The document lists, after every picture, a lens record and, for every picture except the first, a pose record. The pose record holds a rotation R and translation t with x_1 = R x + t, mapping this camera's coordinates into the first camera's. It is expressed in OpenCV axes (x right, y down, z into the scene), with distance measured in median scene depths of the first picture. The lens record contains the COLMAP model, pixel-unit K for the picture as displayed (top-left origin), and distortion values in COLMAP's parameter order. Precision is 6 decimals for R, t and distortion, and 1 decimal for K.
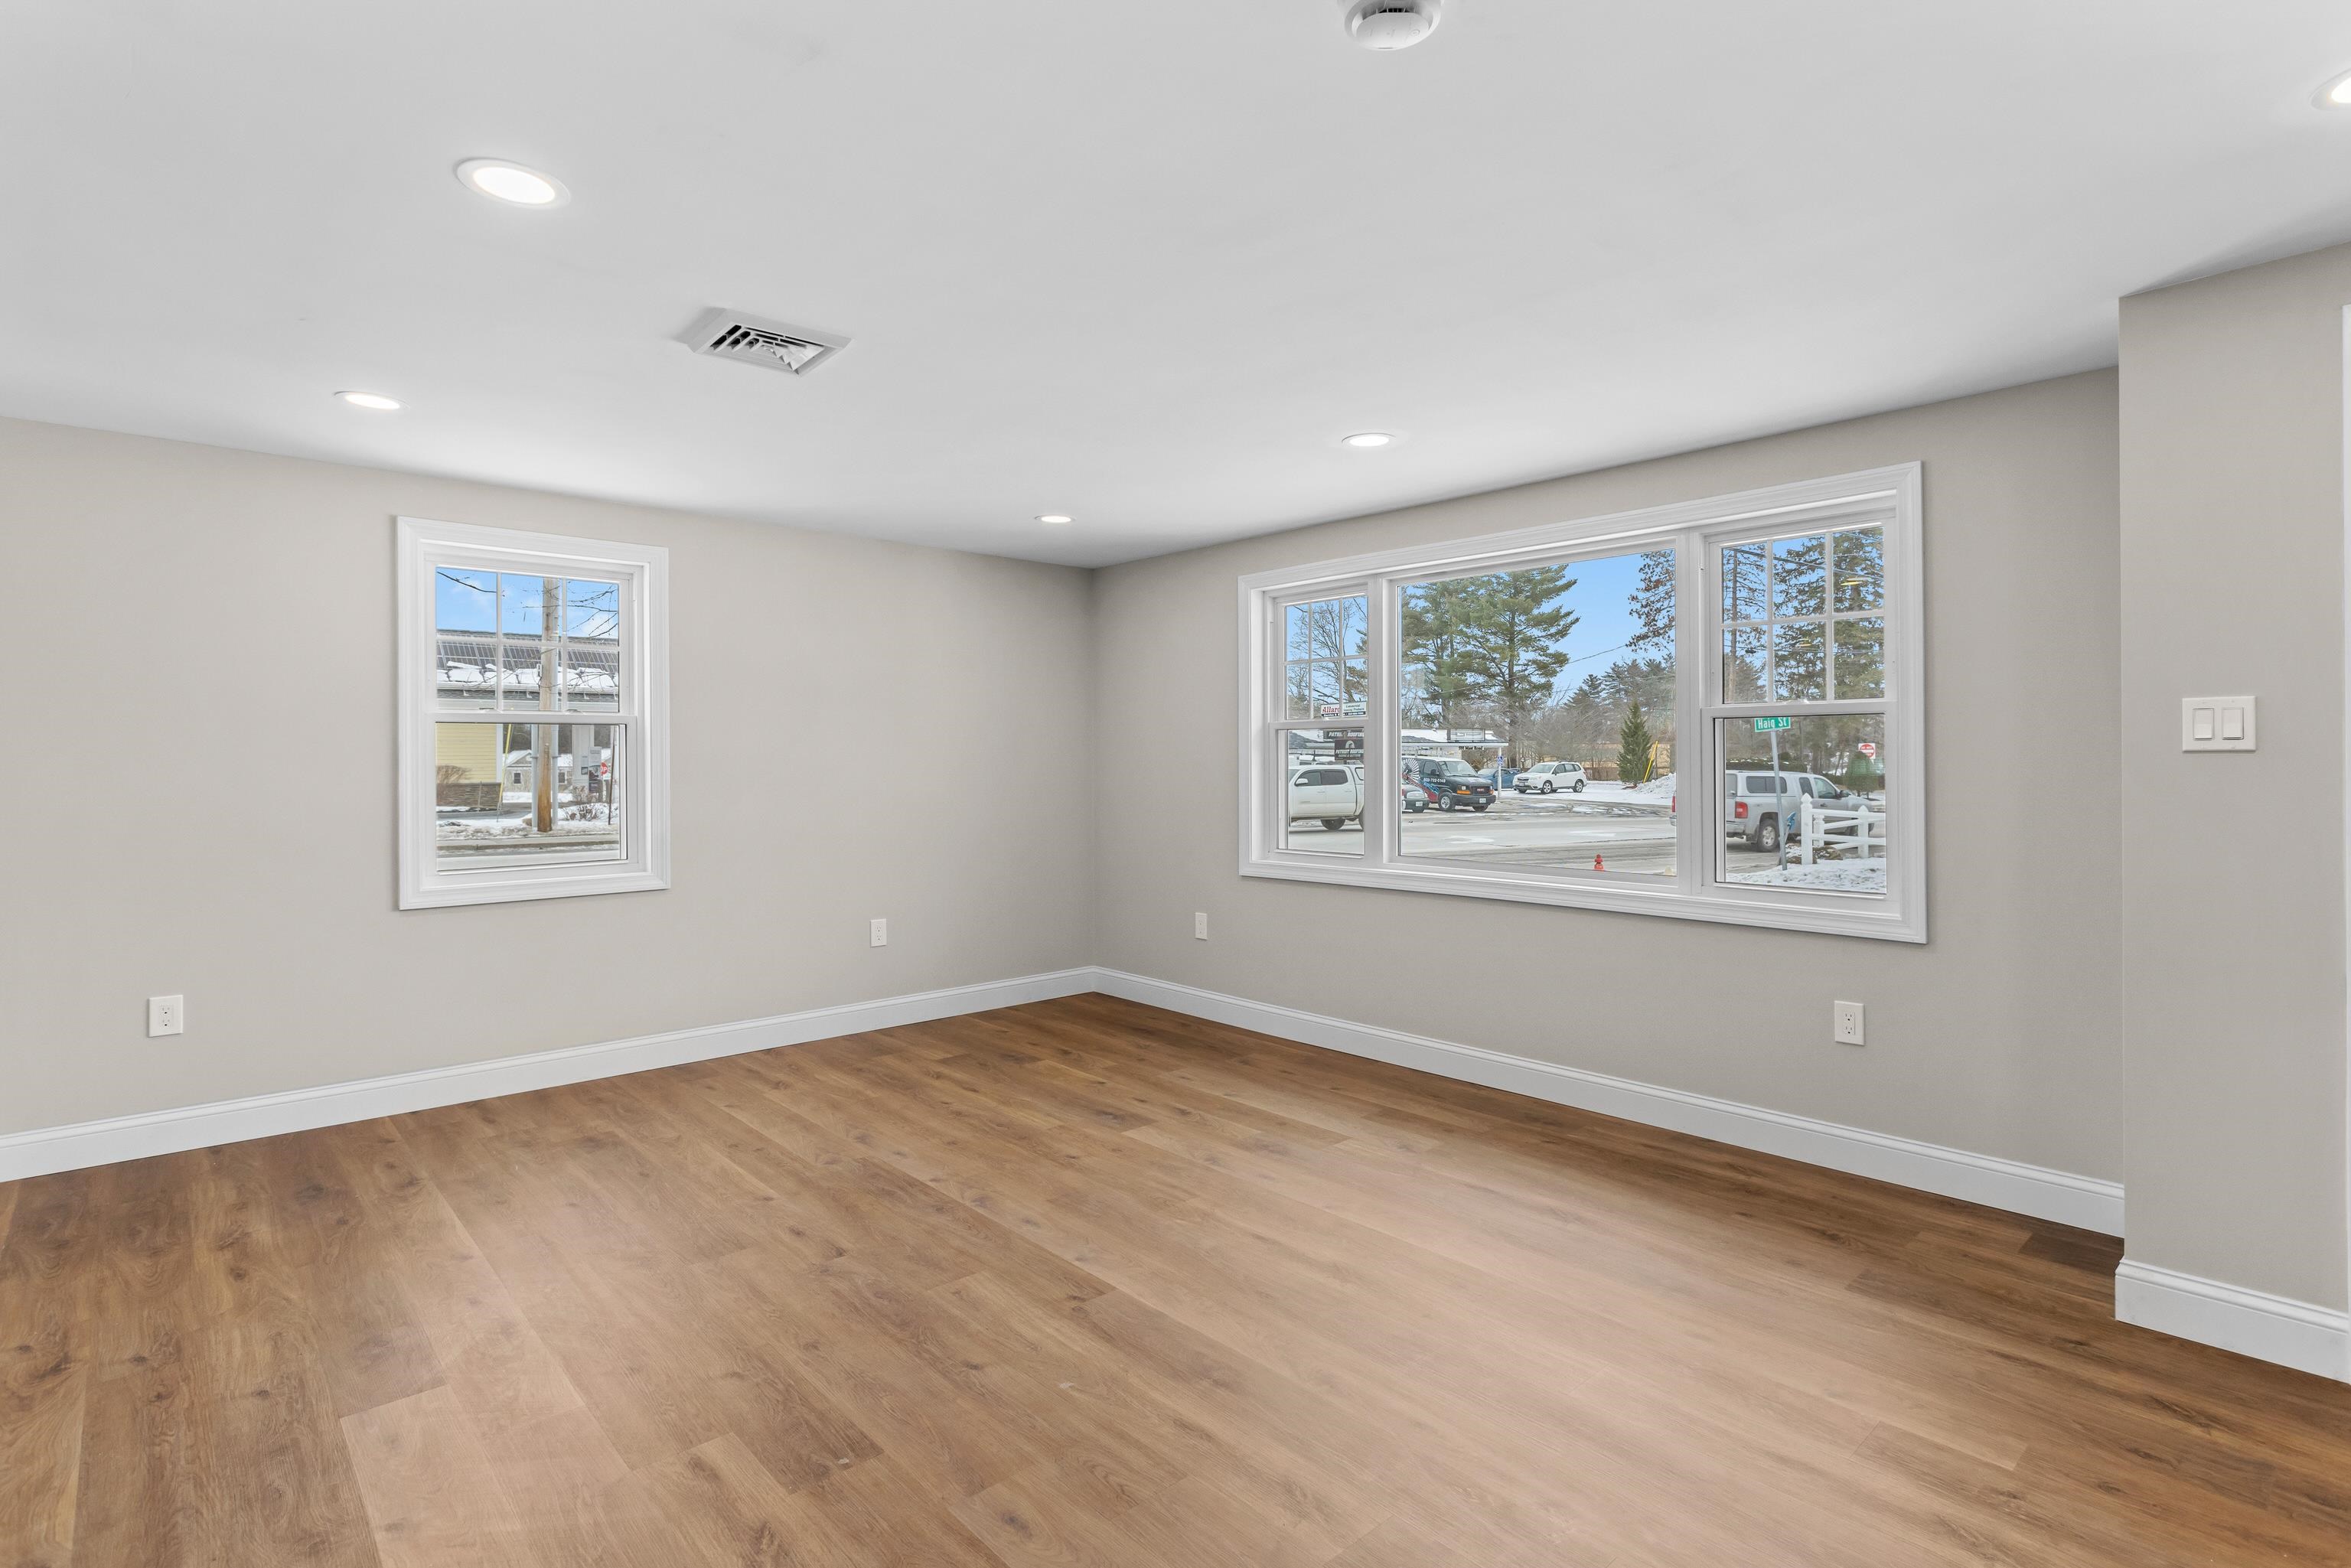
lens RADIAL K [[1151.0, 0, 1184.1], [0, 1151.0, 776.4], [0, 0, 1]] dist [0.000319, 0.000505]
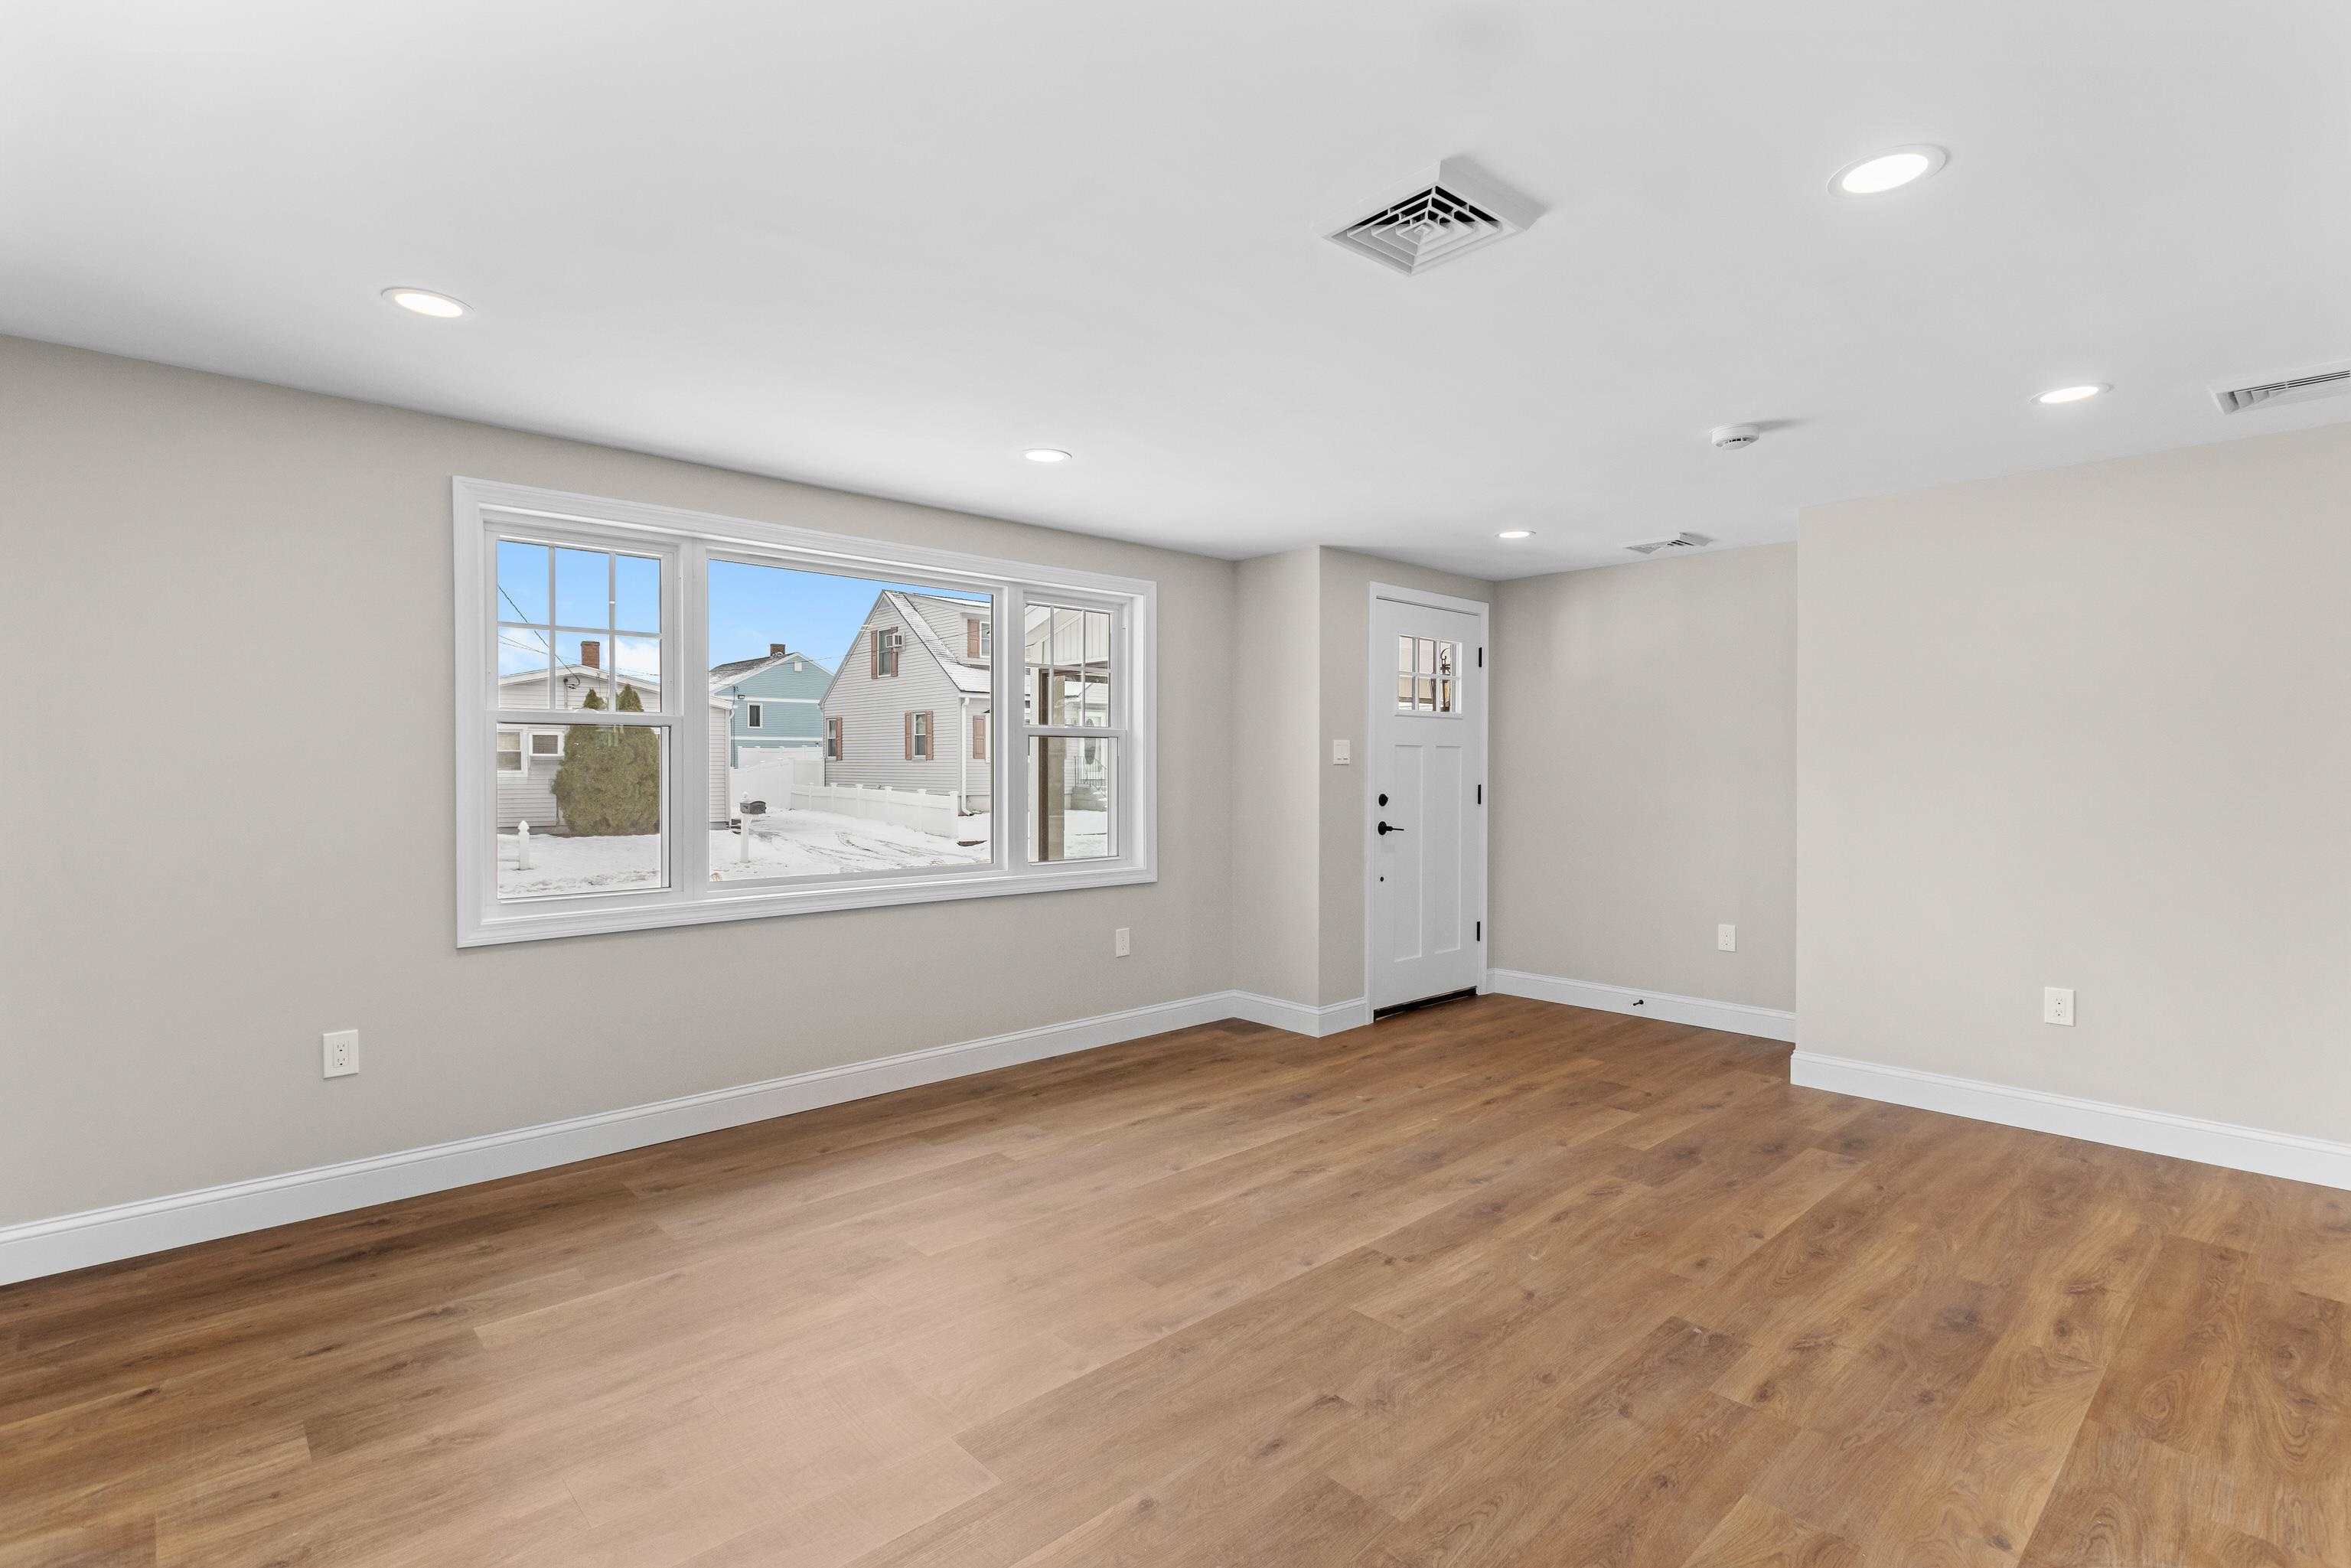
lens RADIAL K [[1130.7, 0, 1212.1], [0, 1130.7, 771.8], [0, 0, 1]] dist [-0.000749, -0.000211]
pose [[-0.035167, -0.002229, 0.999379, -1.007935], [0.011966, 0.999925, 0.002651, -0.008770], [-0.999310, 0.012052, -0.035138, 1.054685]]
